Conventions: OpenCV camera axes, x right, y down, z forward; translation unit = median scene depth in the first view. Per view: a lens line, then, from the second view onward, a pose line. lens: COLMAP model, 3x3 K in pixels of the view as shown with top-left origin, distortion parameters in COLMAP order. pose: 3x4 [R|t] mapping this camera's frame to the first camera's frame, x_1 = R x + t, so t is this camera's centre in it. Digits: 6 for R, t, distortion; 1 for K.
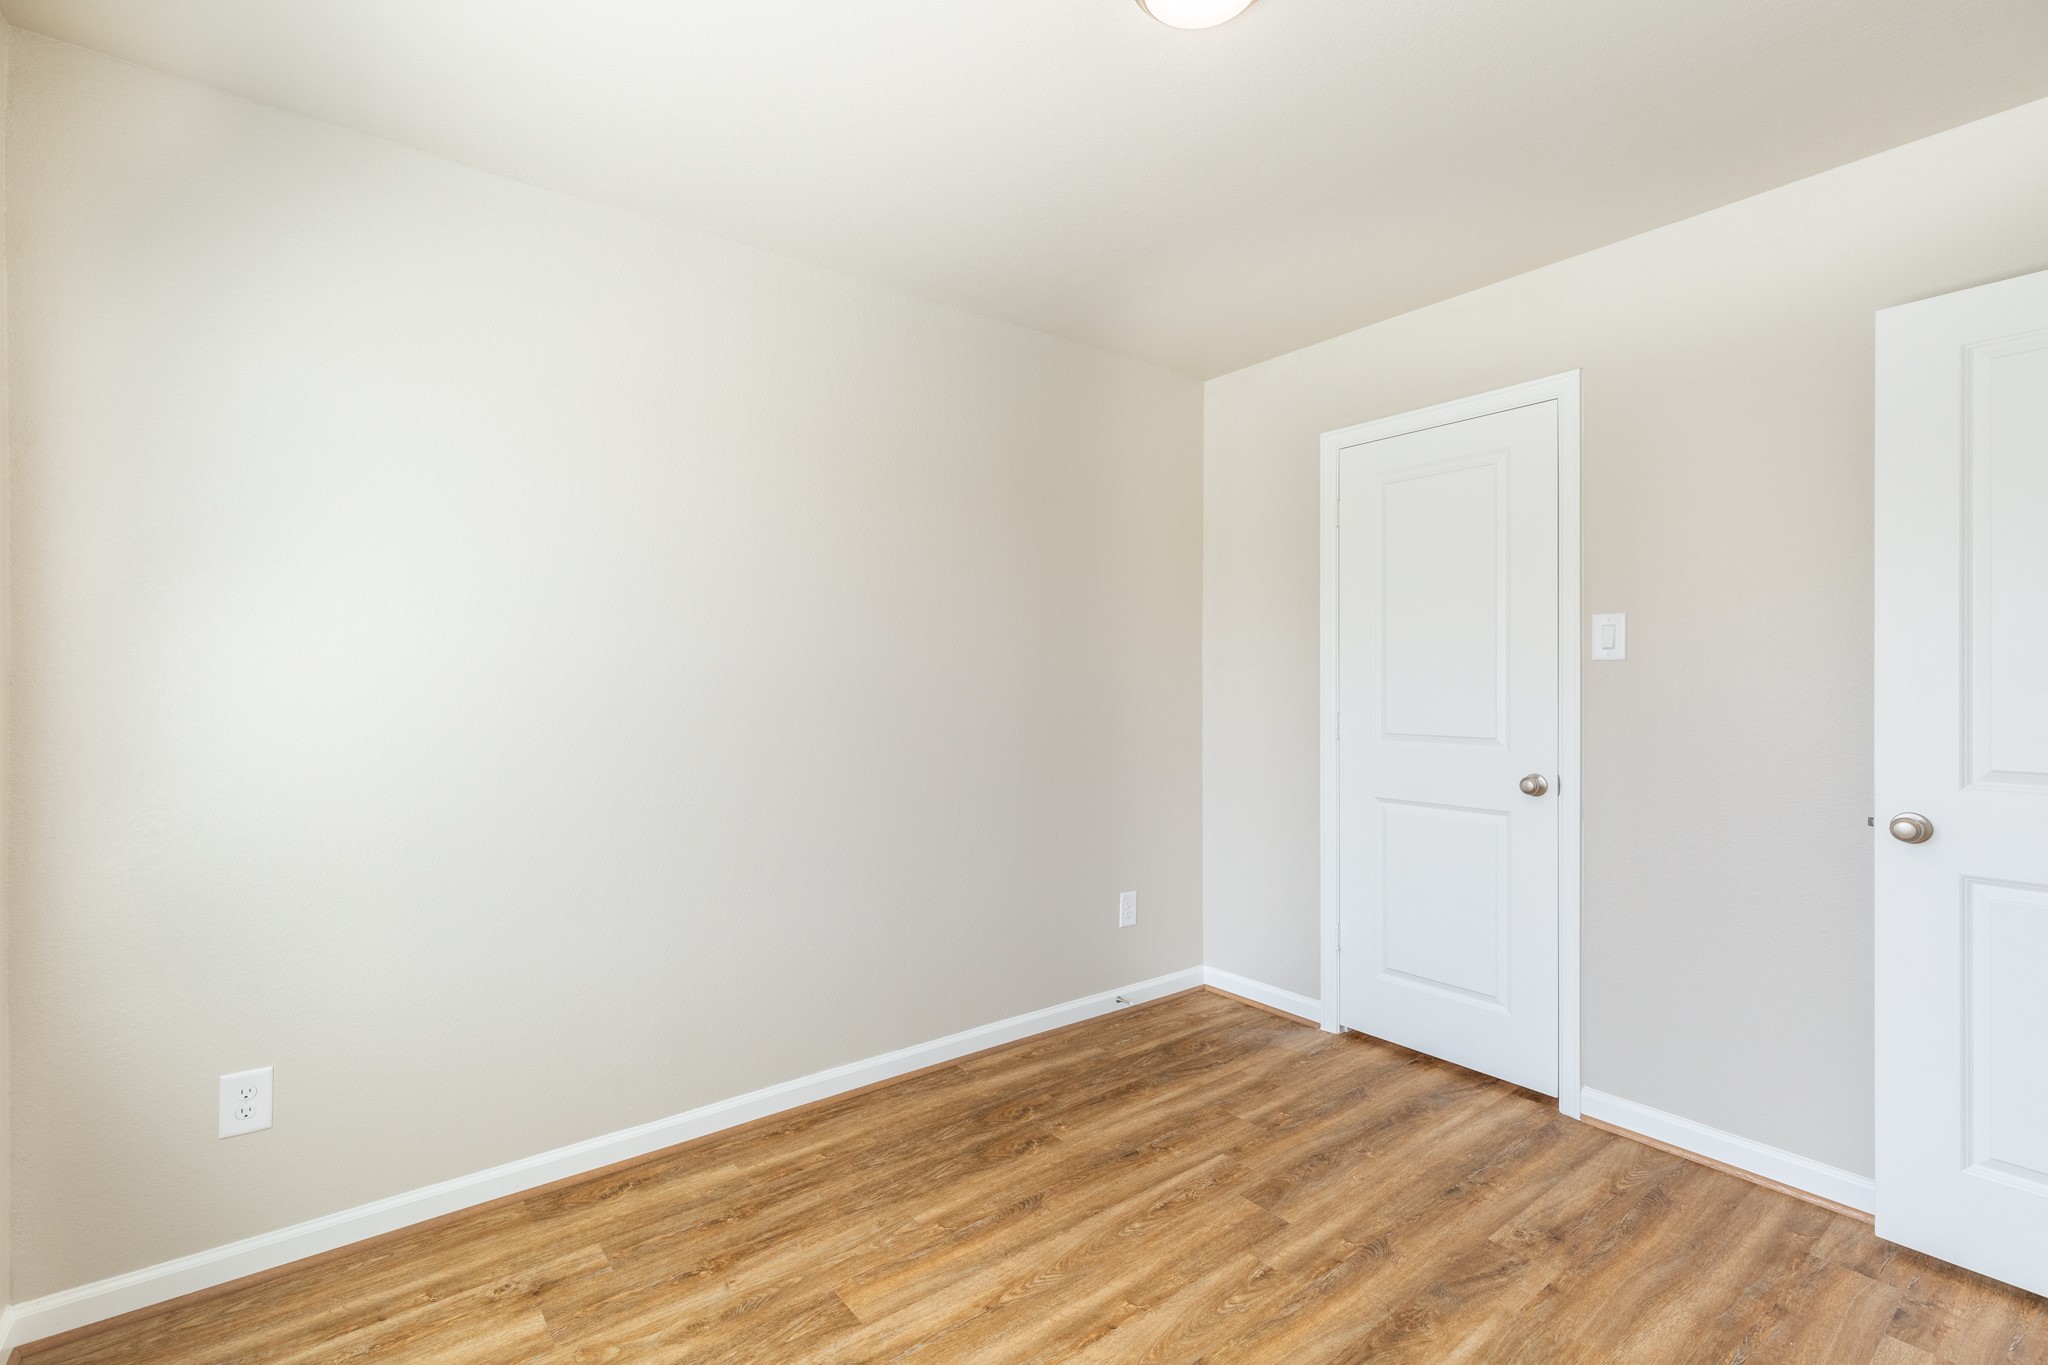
lens RADIAL K [[936.9, 0, 1025.9], [0, 936.9, 688.4], [0, 0, 1]] dist [0.002863, -0.000050]
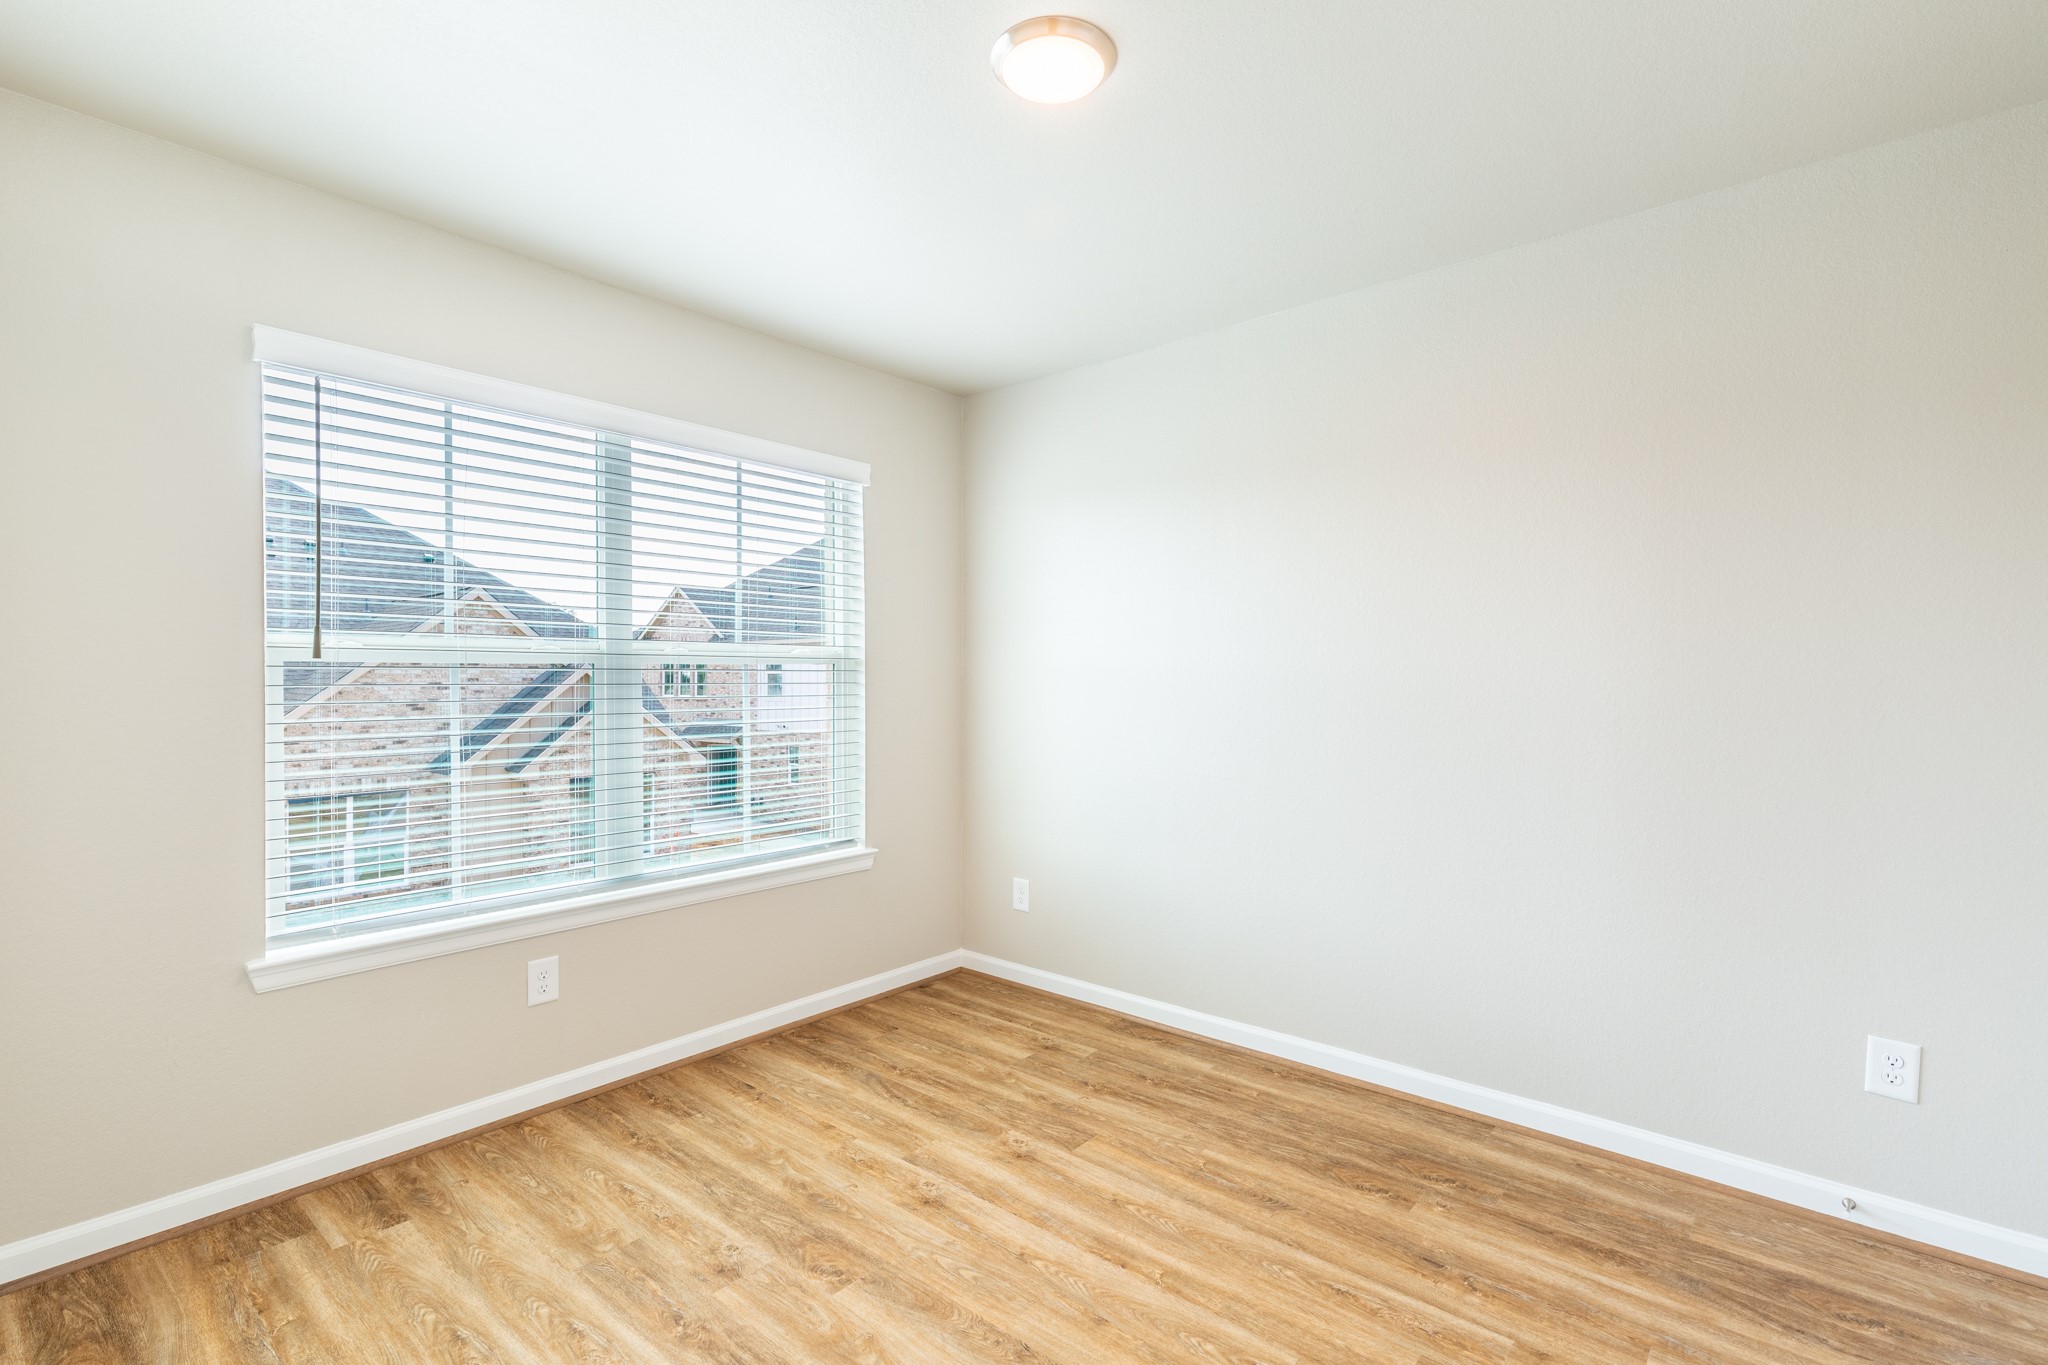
lens RADIAL K [[936.9, 0, 1030.8], [0, 936.9, 683.9], [0, 0, 1]] dist [0.002863, -0.000050]
pose [[0.197459, 0.009303, -0.980267, 0.917832], [-0.013646, 0.999884, 0.006740, -0.013225], [0.980216, 0.012045, 0.197563, 0.526362]]
